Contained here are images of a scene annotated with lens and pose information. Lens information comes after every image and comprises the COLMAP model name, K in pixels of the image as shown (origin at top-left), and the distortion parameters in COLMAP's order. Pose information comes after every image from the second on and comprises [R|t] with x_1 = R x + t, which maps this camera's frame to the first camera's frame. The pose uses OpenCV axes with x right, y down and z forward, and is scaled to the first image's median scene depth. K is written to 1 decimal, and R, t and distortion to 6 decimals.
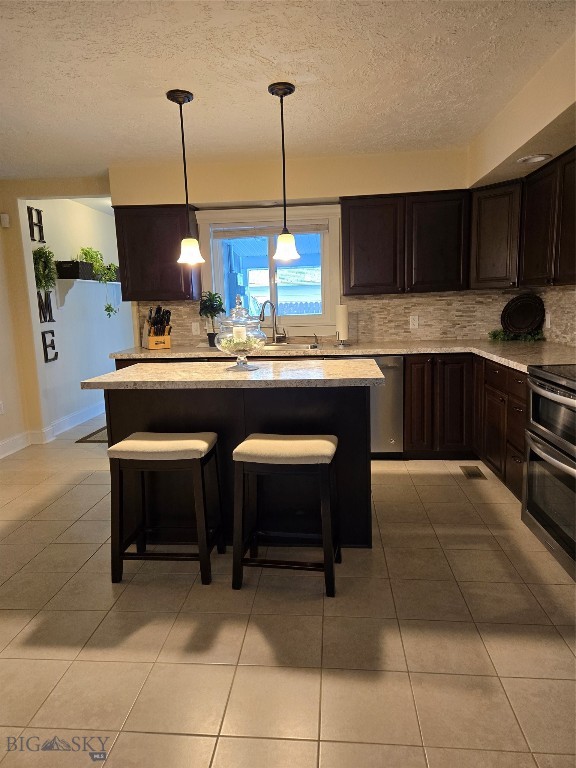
lens RADIAL K [[527.9, 0, 288.5], [0, 527.9, 384.3], [0, 0, 1]] dist [0.071595, -0.017426]
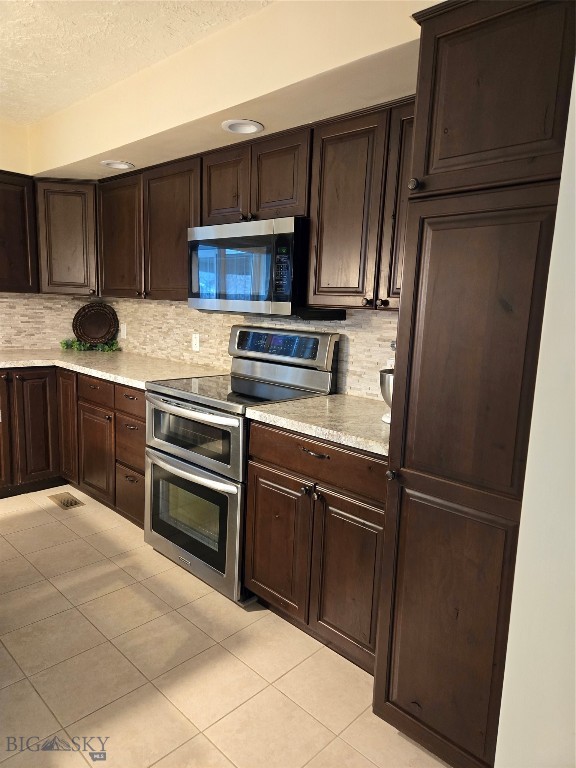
lens RADIAL K [[527.9, 0, 287.9], [0, 527.9, 383.4], [0, 0, 1]] dist [0.071595, -0.017426]
pose [[0.638367, -0.059169, 0.767454, -0.089368], [0.061350, 0.997780, 0.025895, -0.029271], [-0.767283, 0.030553, 0.640580, 0.138421]]
